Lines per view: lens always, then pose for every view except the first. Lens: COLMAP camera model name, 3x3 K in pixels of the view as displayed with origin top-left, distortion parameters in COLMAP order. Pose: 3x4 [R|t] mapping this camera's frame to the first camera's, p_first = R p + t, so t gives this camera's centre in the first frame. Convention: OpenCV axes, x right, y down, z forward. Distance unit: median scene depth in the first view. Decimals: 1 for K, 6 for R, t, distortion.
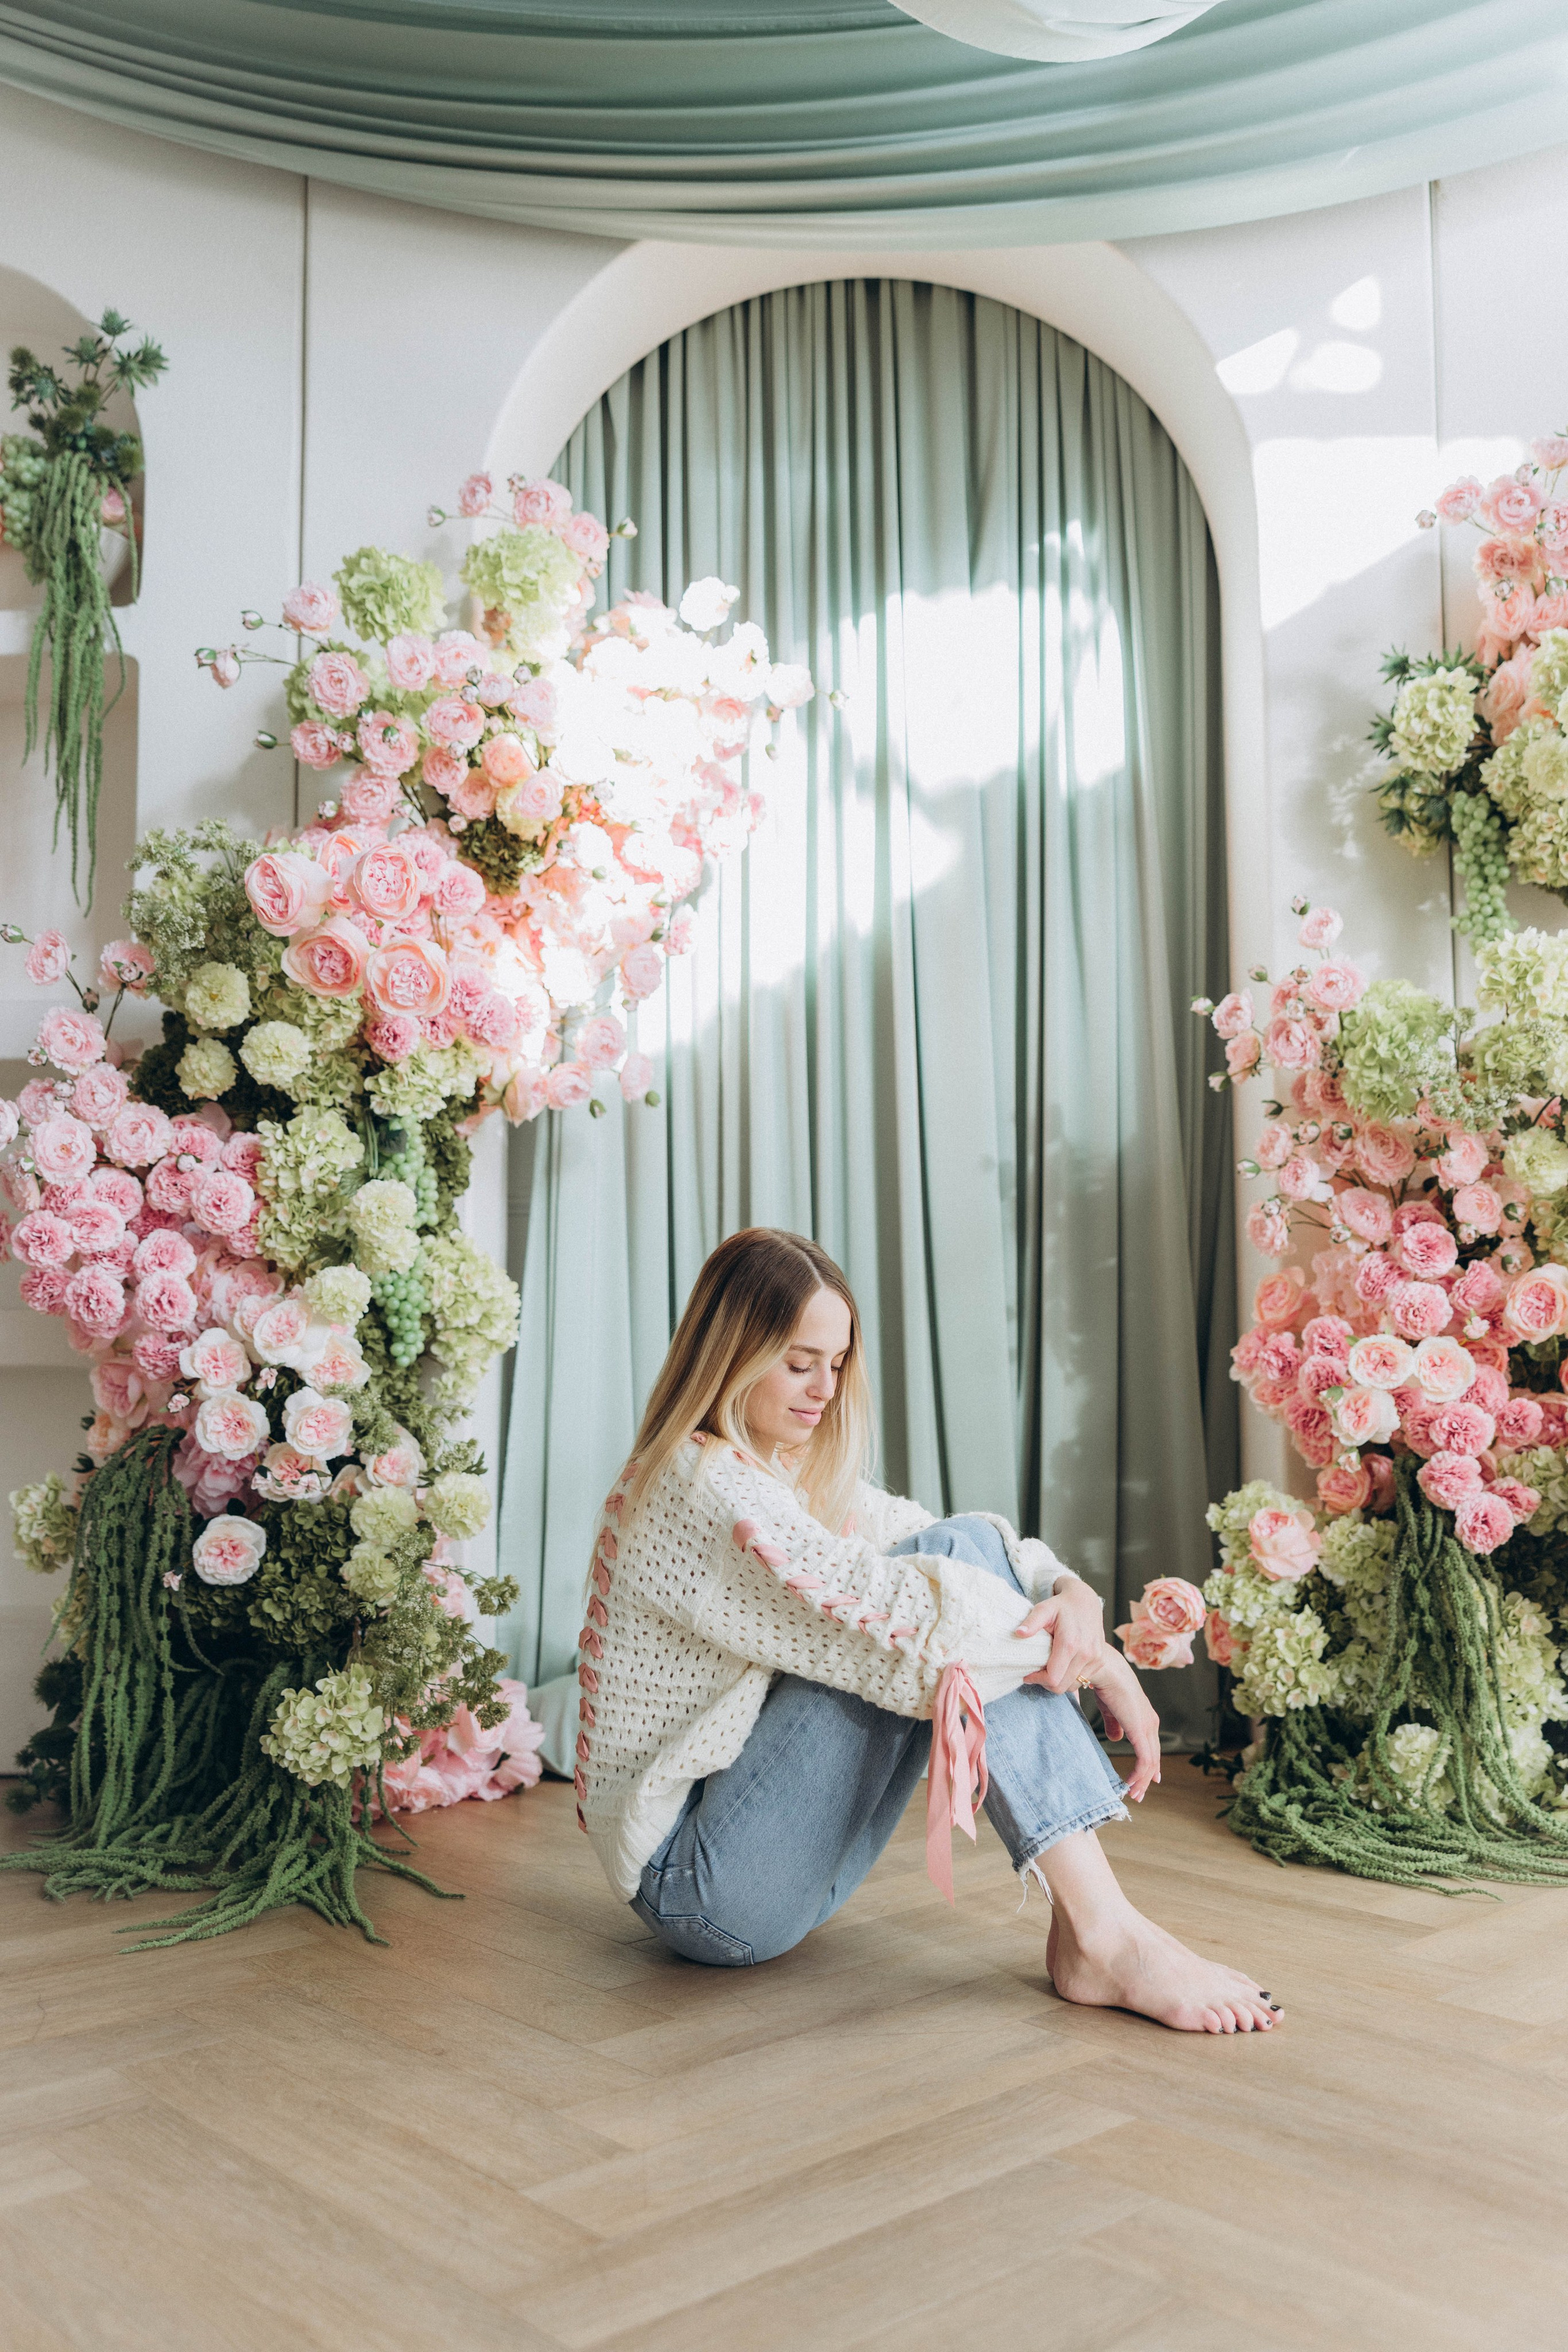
lens RADIAL K [[1986.5, 0, 779.4], [0, 1986.5, 1190.4], [0, 0, 1]] dist [-0.004820, 0.007259]
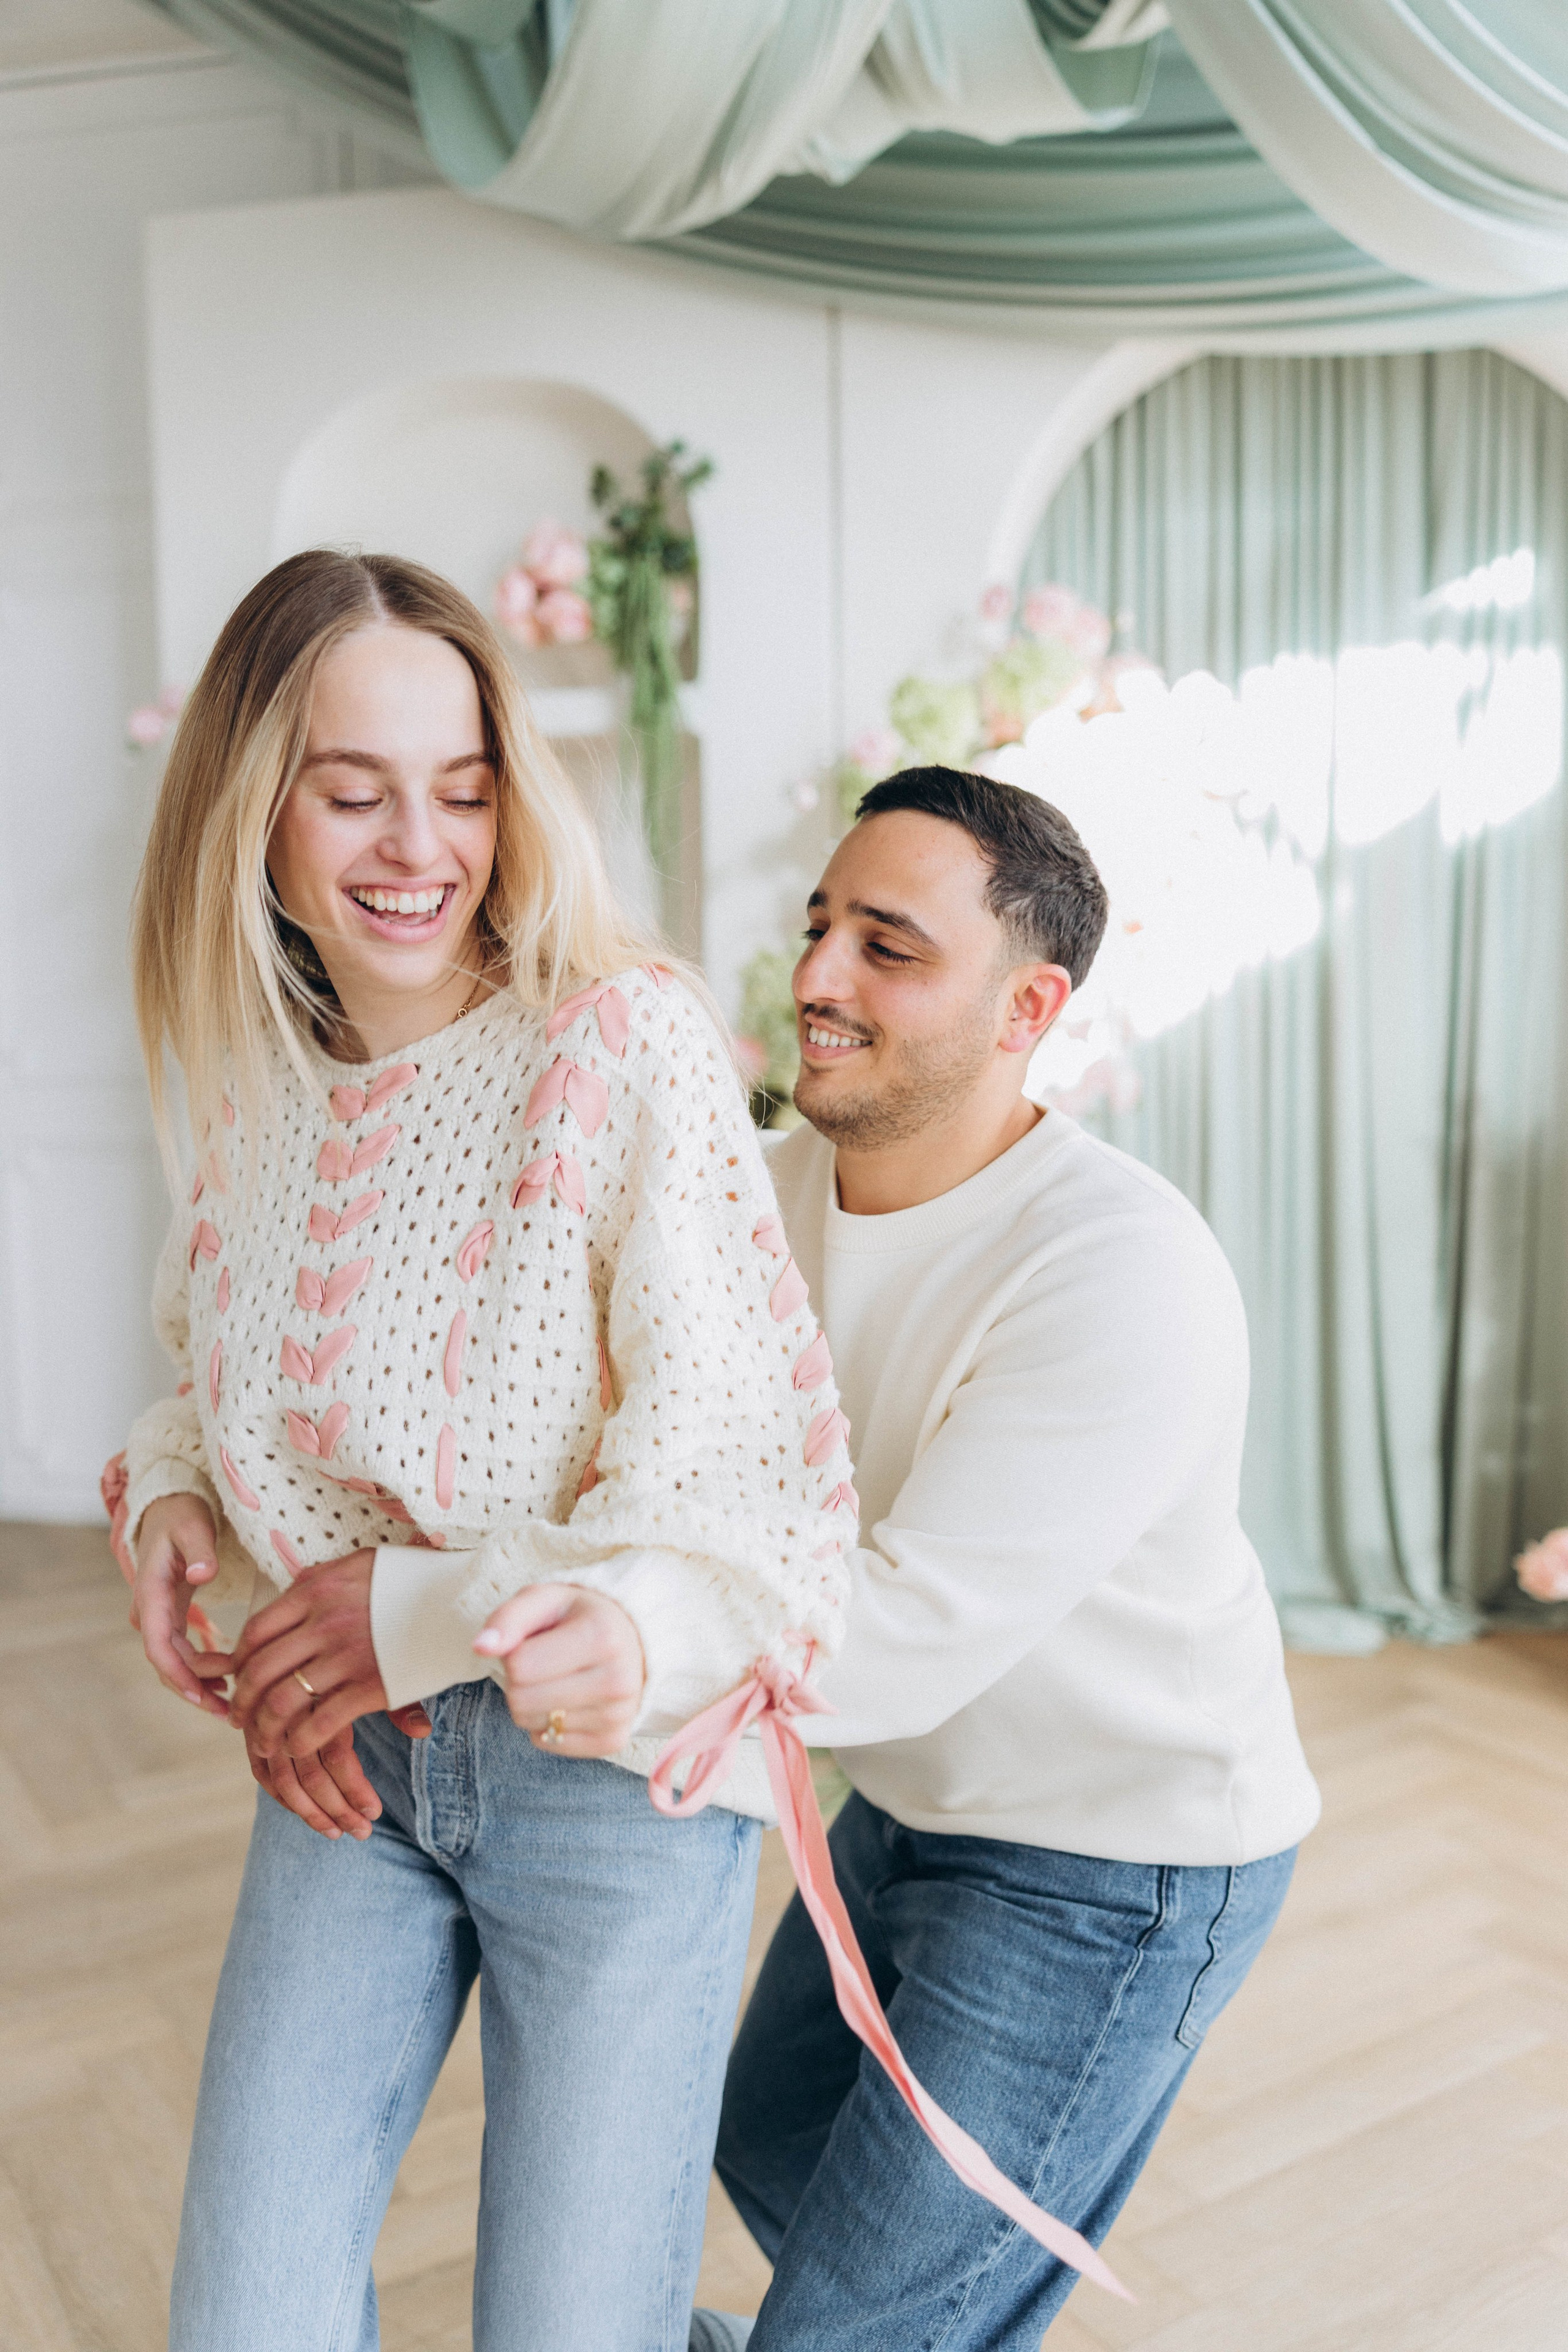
lens RADIAL K [[1953.5, 0, 798.6], [0, 1953.5, 1164.3], [0, 0, 1]] dist [-0.013831, -0.020267]
pose [[0.986615, 0.009441, -0.162792, -0.084258], [0.019599, 0.984219, 0.175865, -0.254480], [0.161883, -0.176702, 0.970861, -0.212650]]
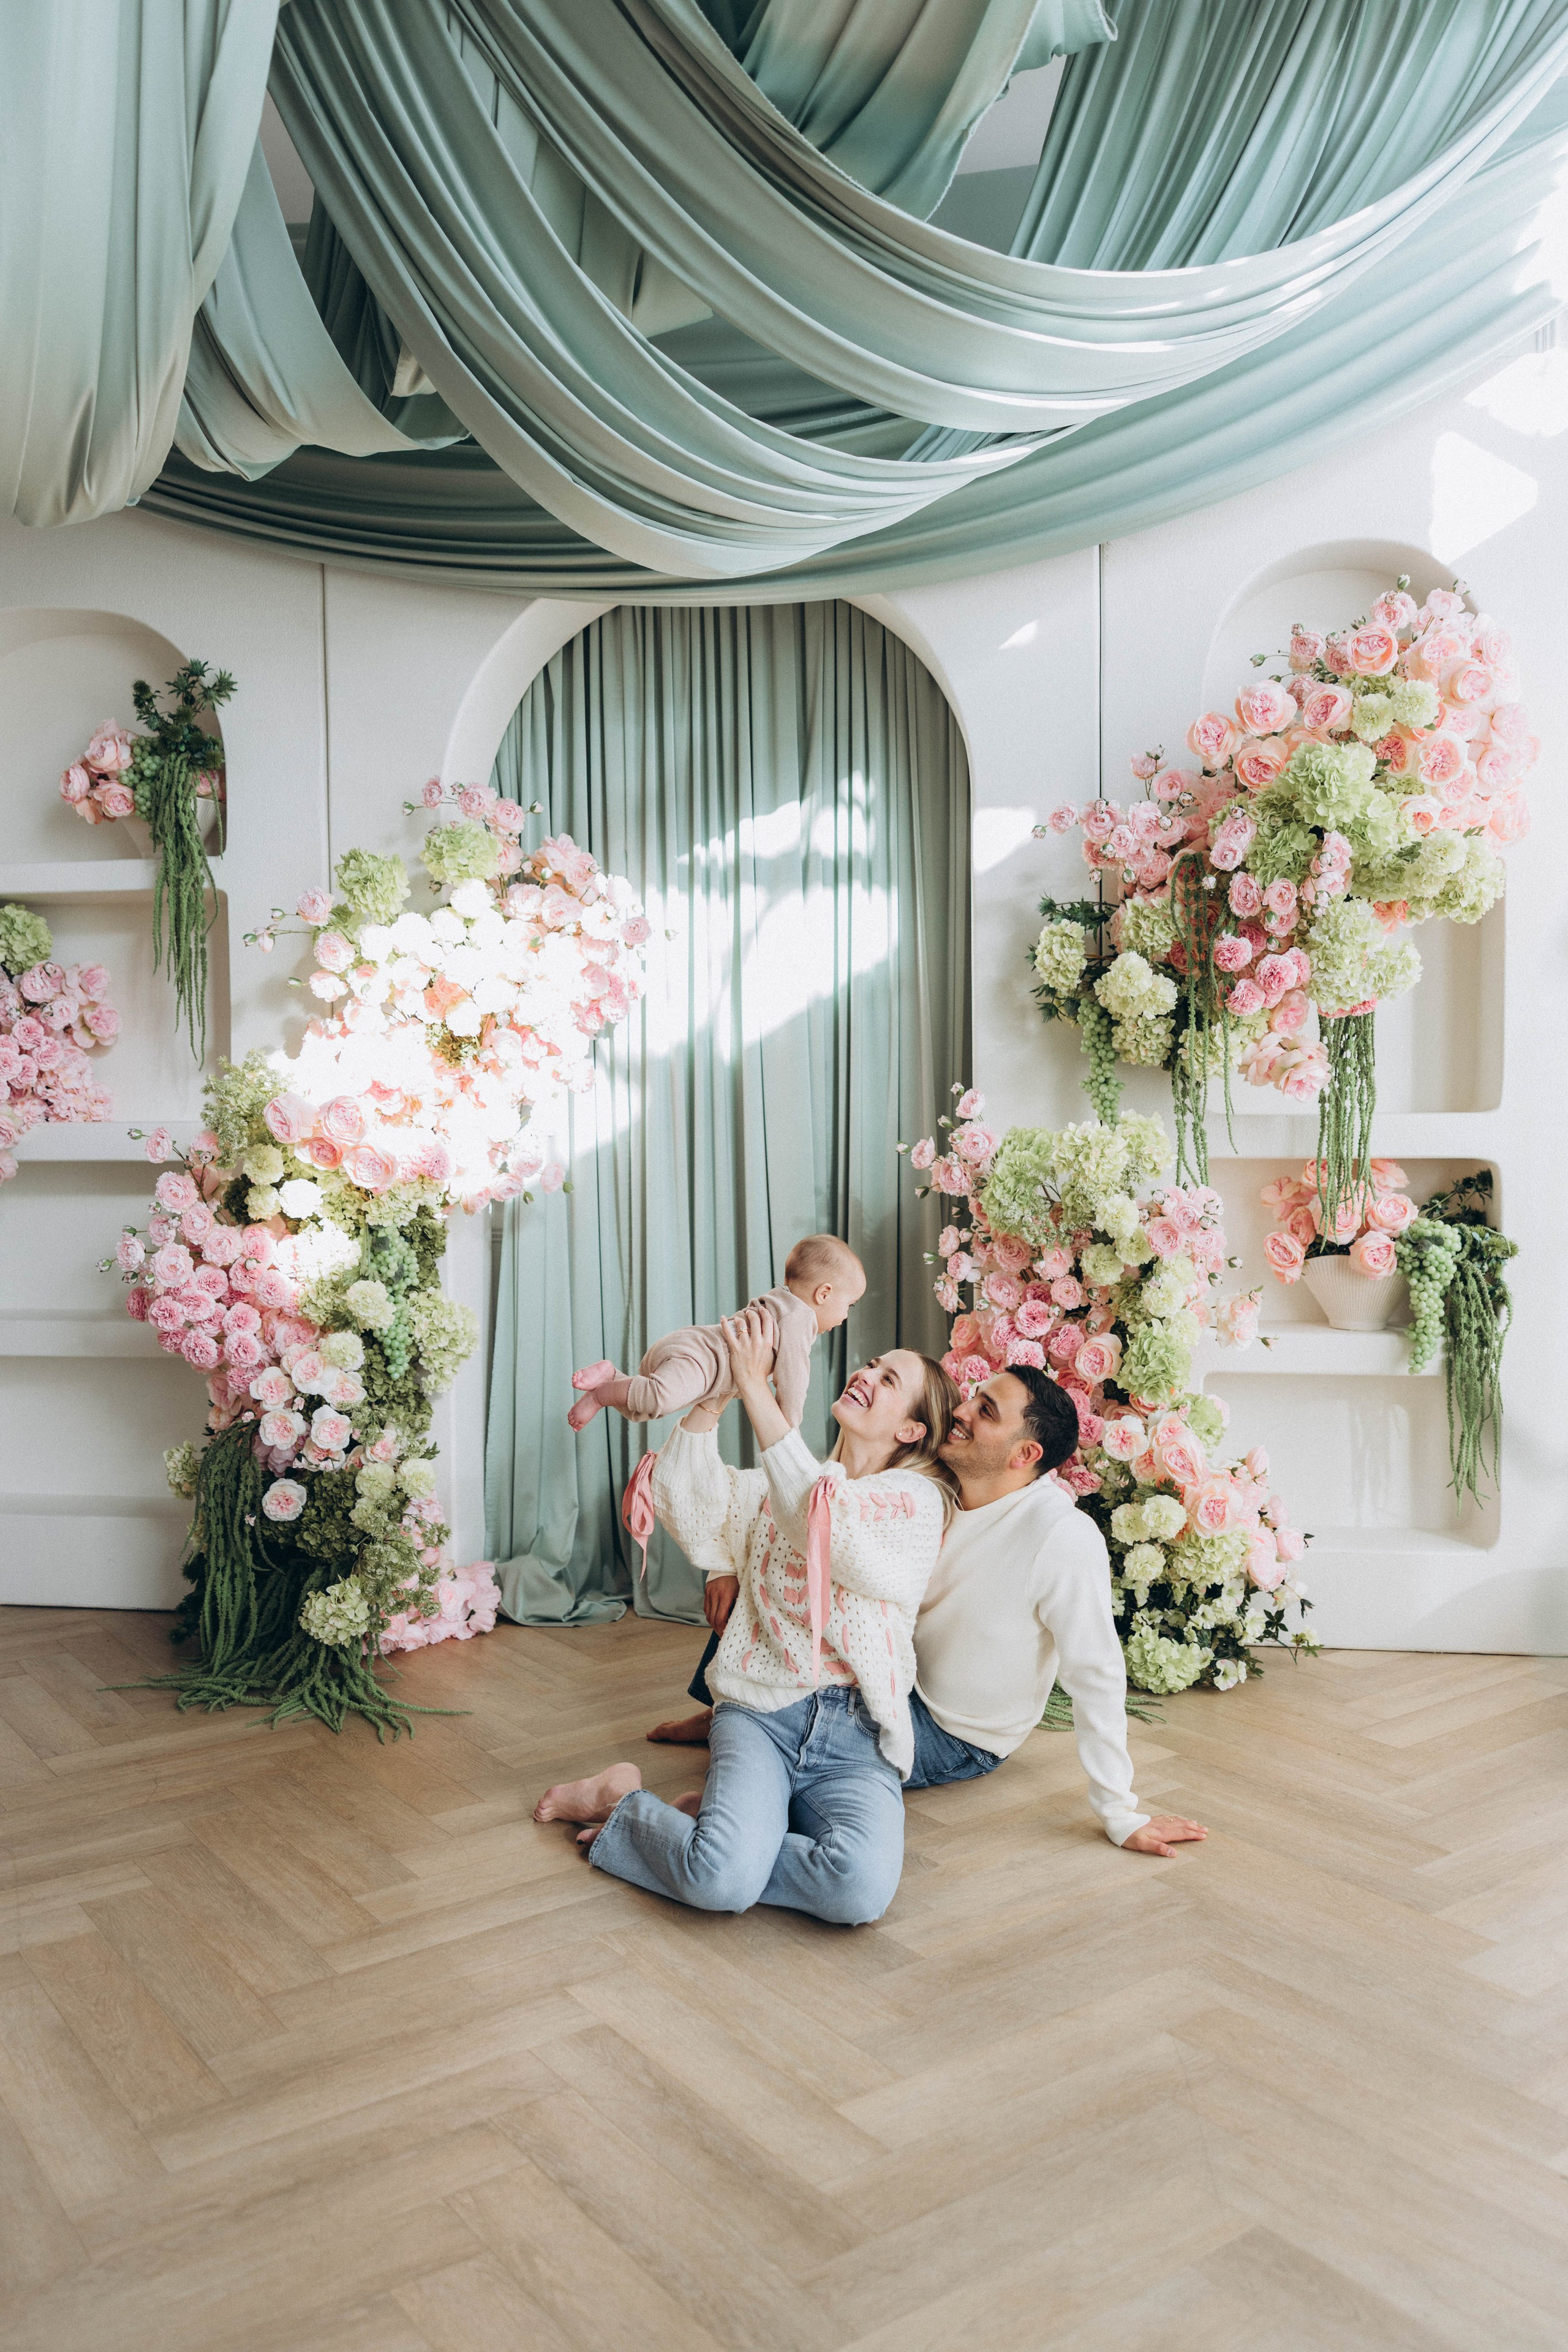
lens RADIAL K [[1800.8, 0, 786.0], [0, 1800.8, 1187.5], [0, 0, 1]] dist [0.010234, -0.007684]
pose [[0.994342, 0.000598, -0.106228, 0.283994], [0.012936, 0.991860, 0.126673, -0.250376], [0.105439, -0.127331, 0.986240, -0.384623]]
